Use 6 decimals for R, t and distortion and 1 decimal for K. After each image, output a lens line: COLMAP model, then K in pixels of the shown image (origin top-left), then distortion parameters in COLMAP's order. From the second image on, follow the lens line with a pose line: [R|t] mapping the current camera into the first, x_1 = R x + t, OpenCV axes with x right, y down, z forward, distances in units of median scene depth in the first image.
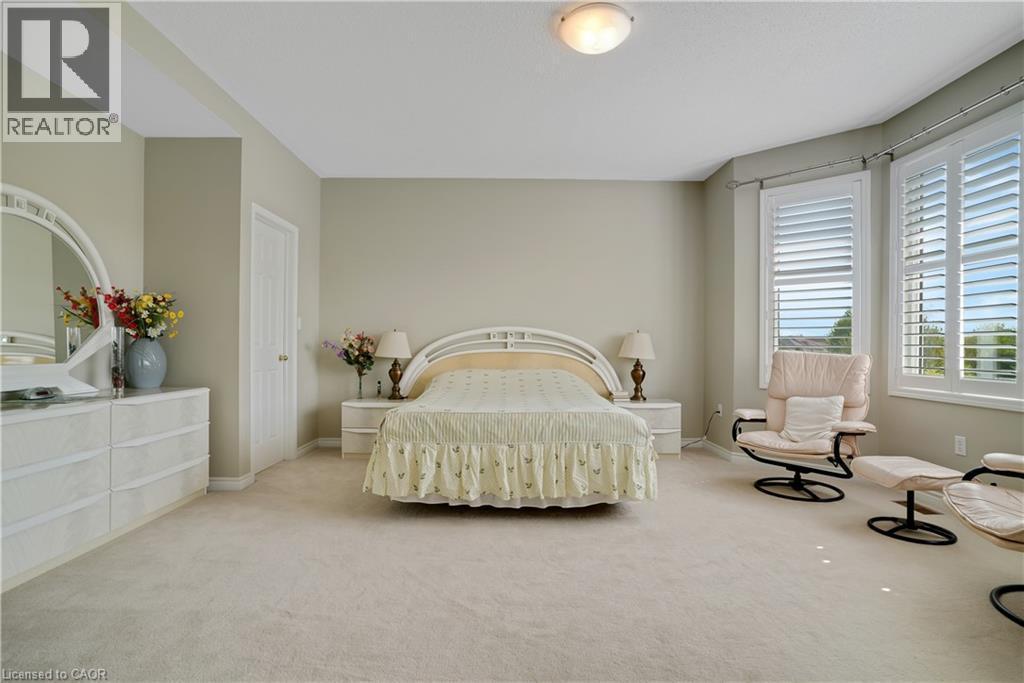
lens RADIAL K [[508.0, 0, 512.0], [0, 508.0, 341.5], [0, 0, 1]] dist [-0.053044, 0.037433]
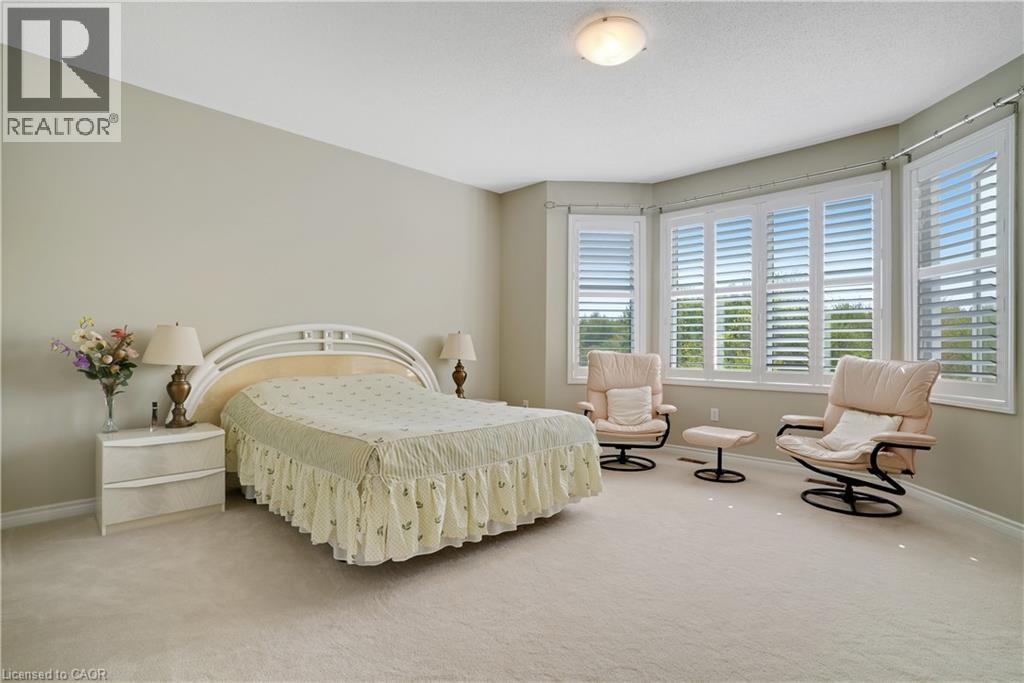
lens RADIAL K [[508.0, 0, 512.0], [0, 508.0, 341.5], [0, 0, 1]] dist [-0.053044, 0.037433]
pose [[0.715417, 0.006991, 0.698663, -0.407731], [-0.009136, 0.999958, -0.000650, -0.003185], [-0.698638, -0.005918, 0.715451, 0.237897]]
